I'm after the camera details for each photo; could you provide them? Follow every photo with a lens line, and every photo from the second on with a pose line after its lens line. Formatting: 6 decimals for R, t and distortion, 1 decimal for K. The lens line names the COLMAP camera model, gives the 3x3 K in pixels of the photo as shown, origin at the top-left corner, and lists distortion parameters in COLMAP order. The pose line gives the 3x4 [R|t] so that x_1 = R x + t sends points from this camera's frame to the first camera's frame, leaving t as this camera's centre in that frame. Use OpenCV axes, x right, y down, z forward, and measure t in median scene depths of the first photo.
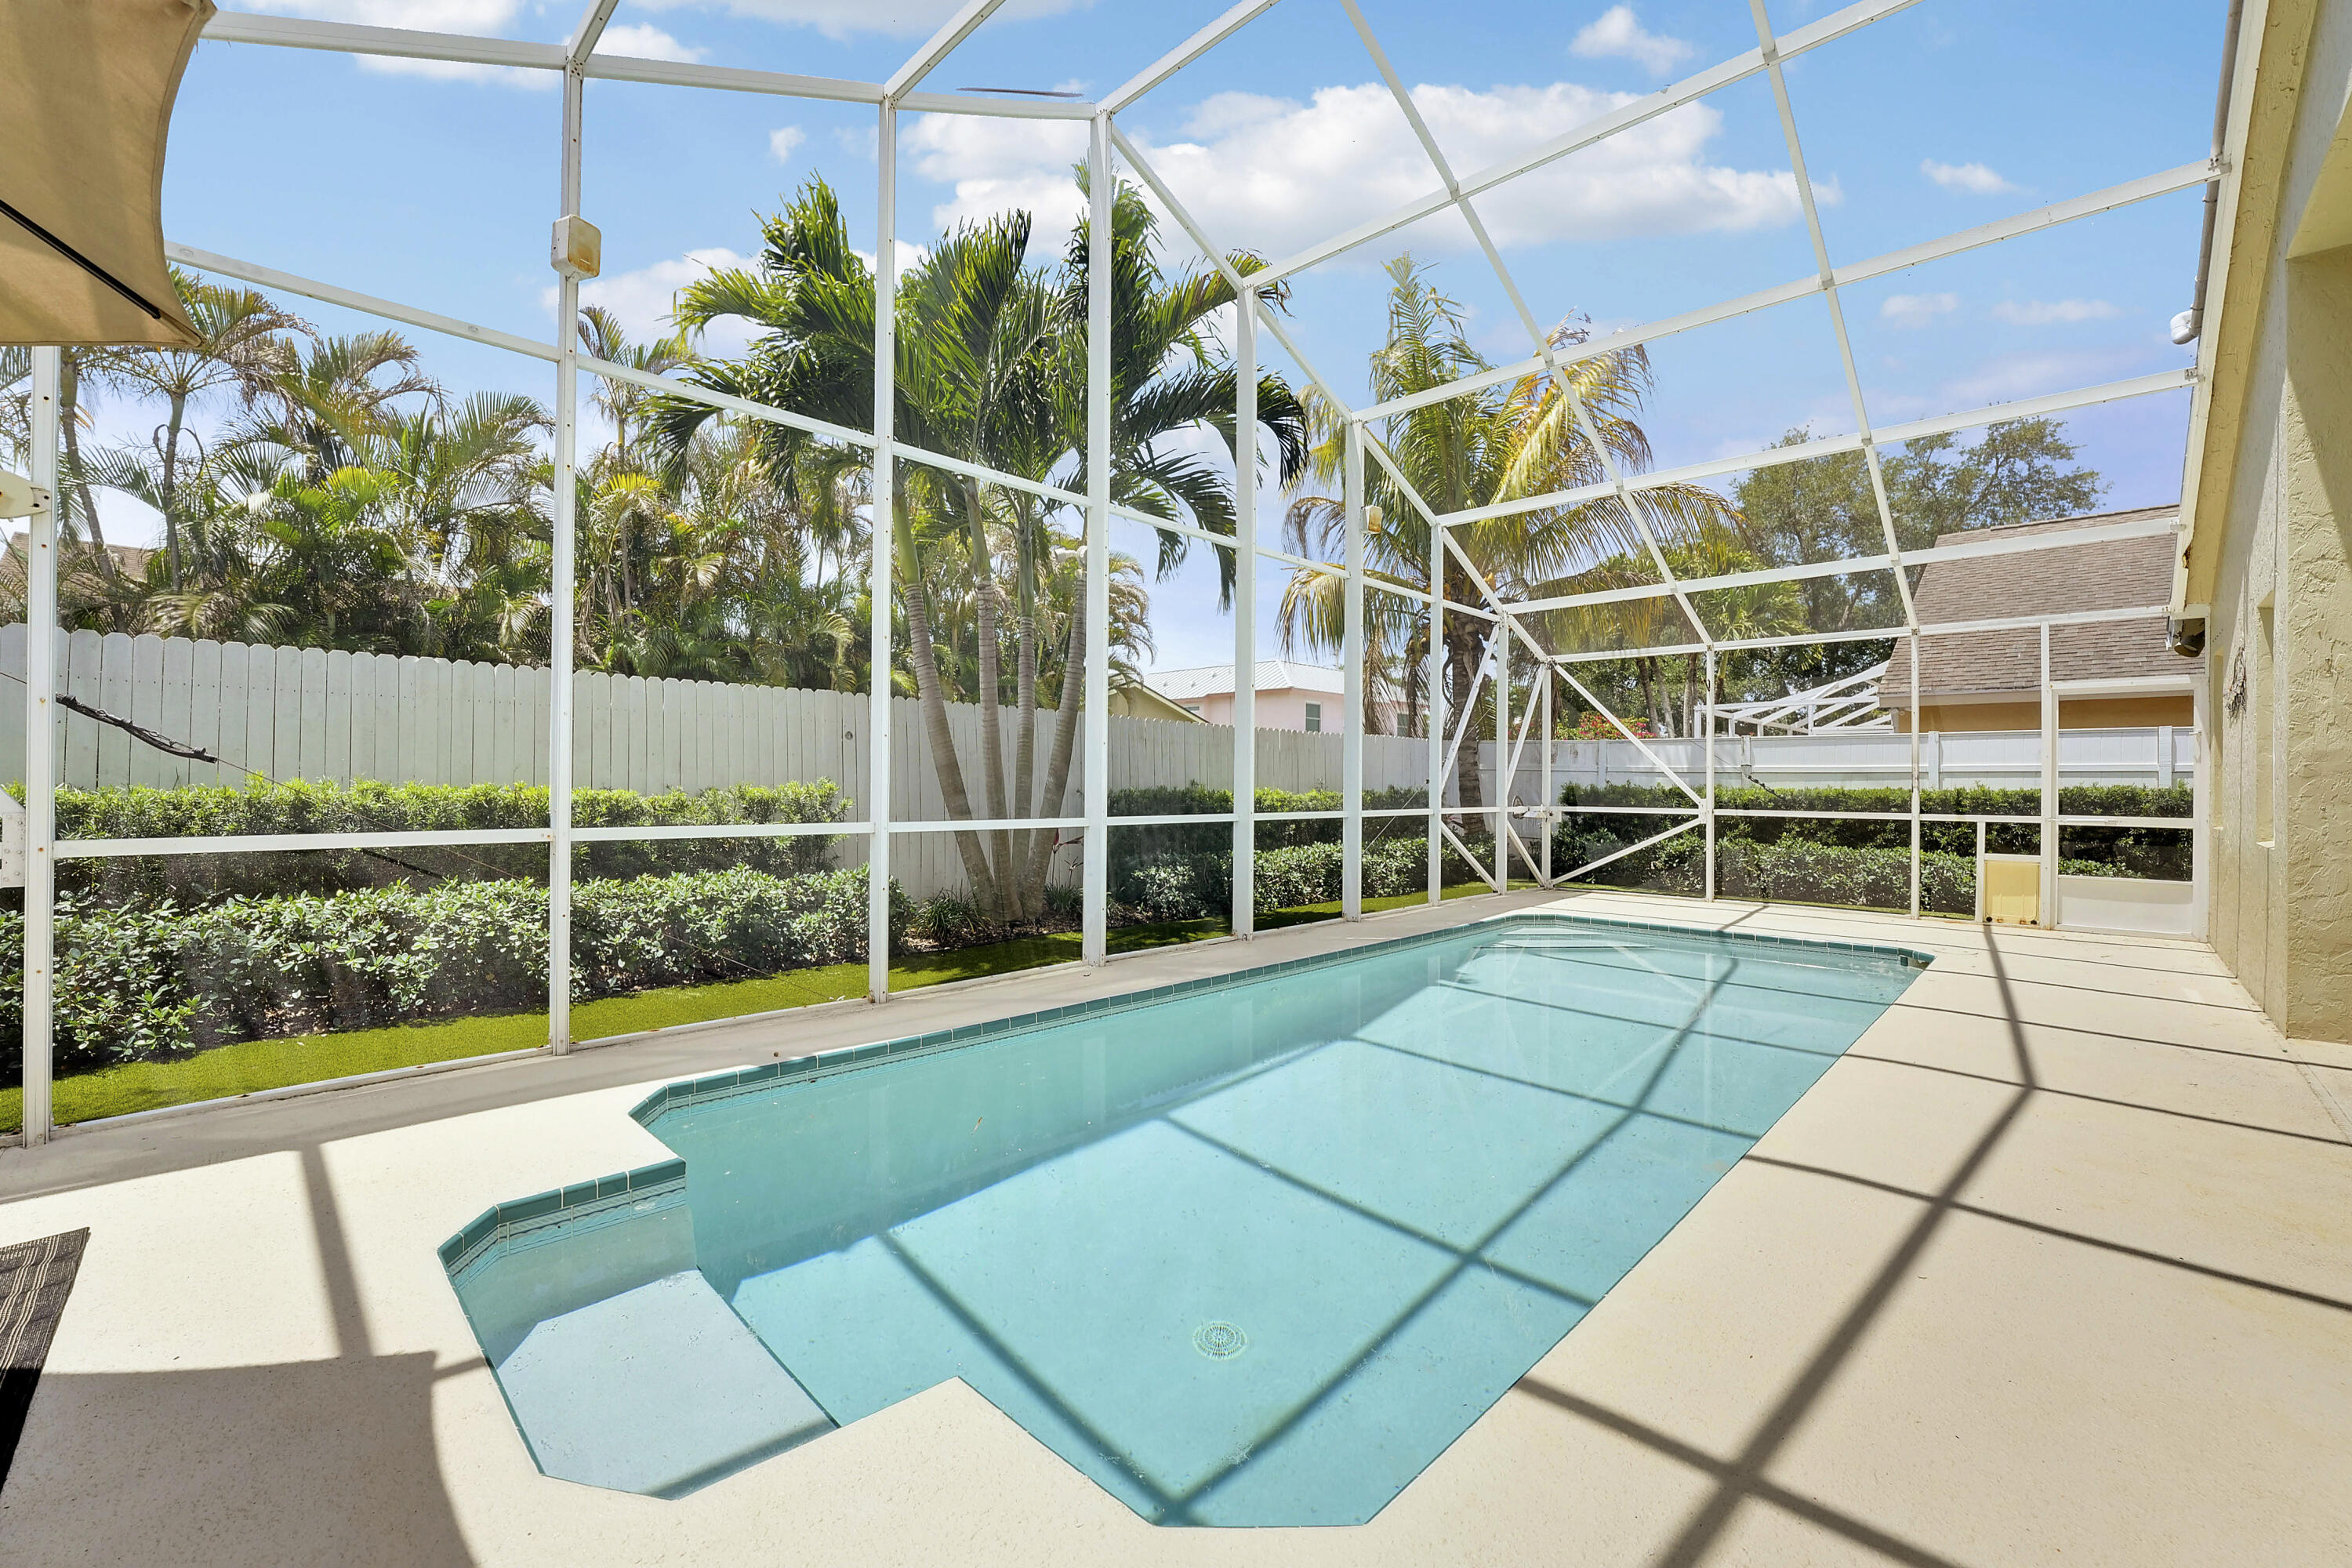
lens RADIAL K [[992.8, 0, 1173.2], [0, 992.8, 778.2], [0, 0, 1]] dist [-0.026333, 0.003706]
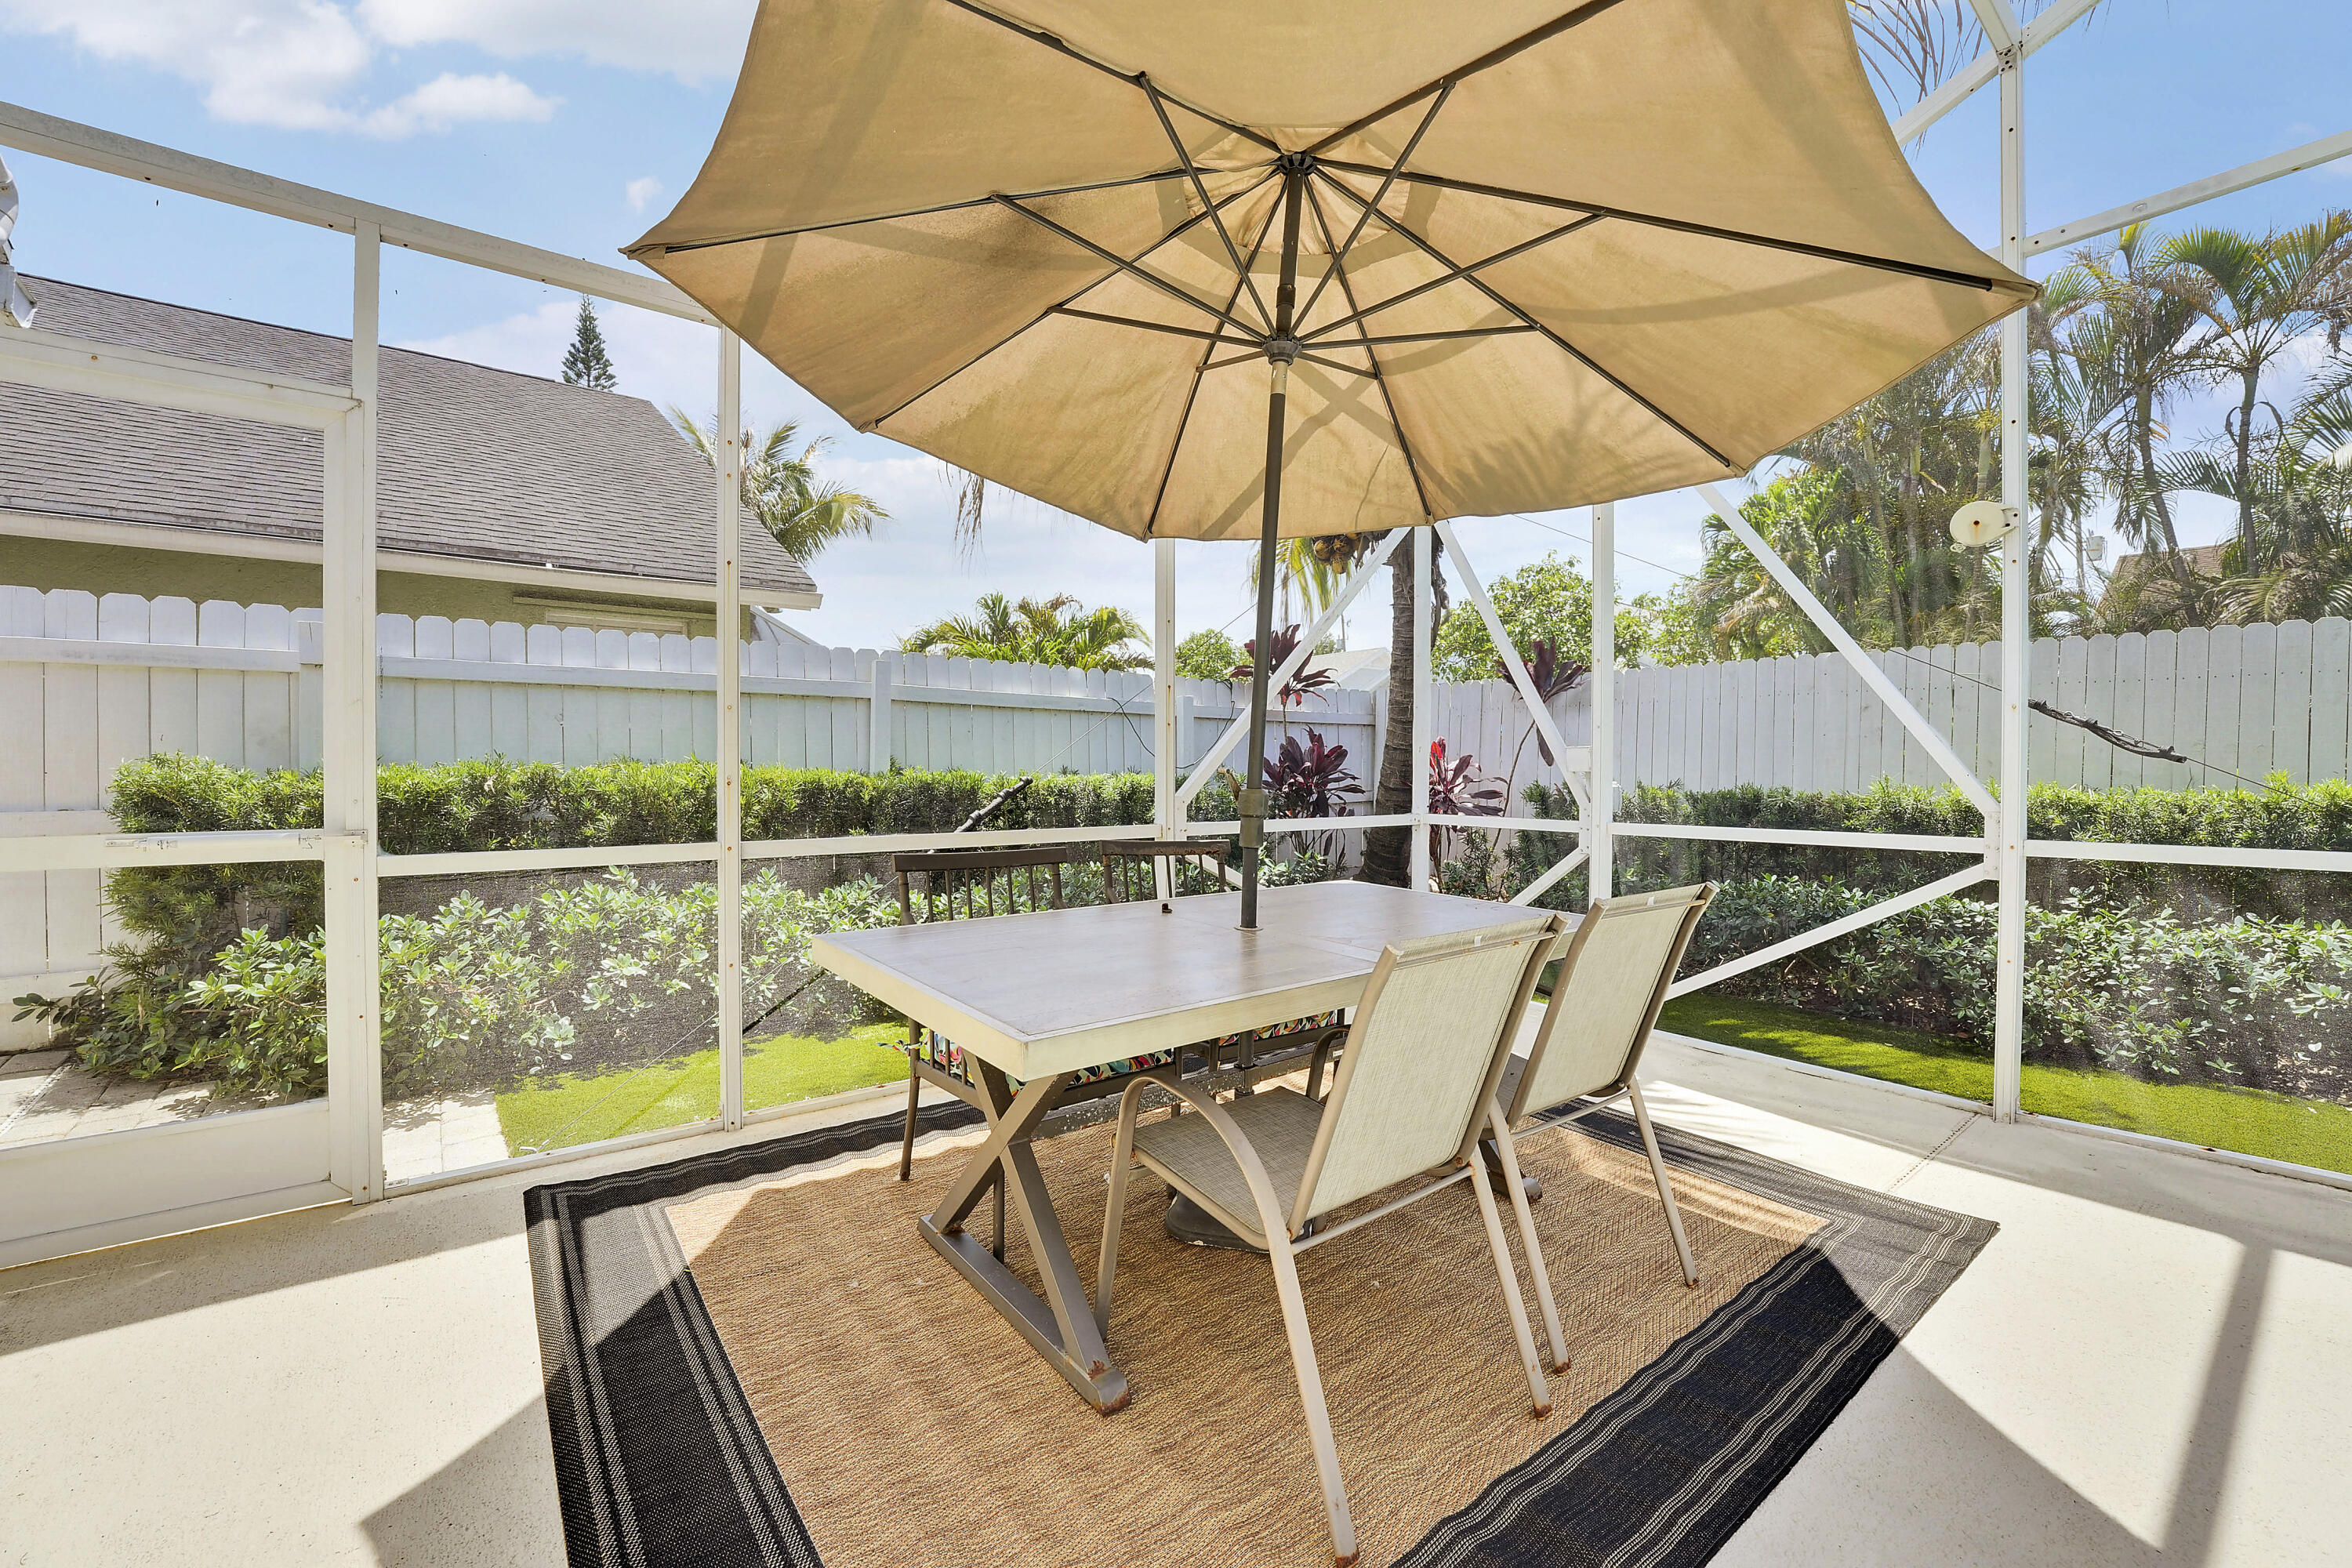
lens RADIAL K [[962.3, 0, 1241.2], [0, 962.3, 782.3], [0, 0, 1]] dist [-0.009665, -0.000054]
pose [[-0.093401, 0.003445, -0.995623, -0.033674], [0.001561, 0.999993, 0.003313, -0.001720], [0.995627, -0.001244, -0.093406, 0.192889]]
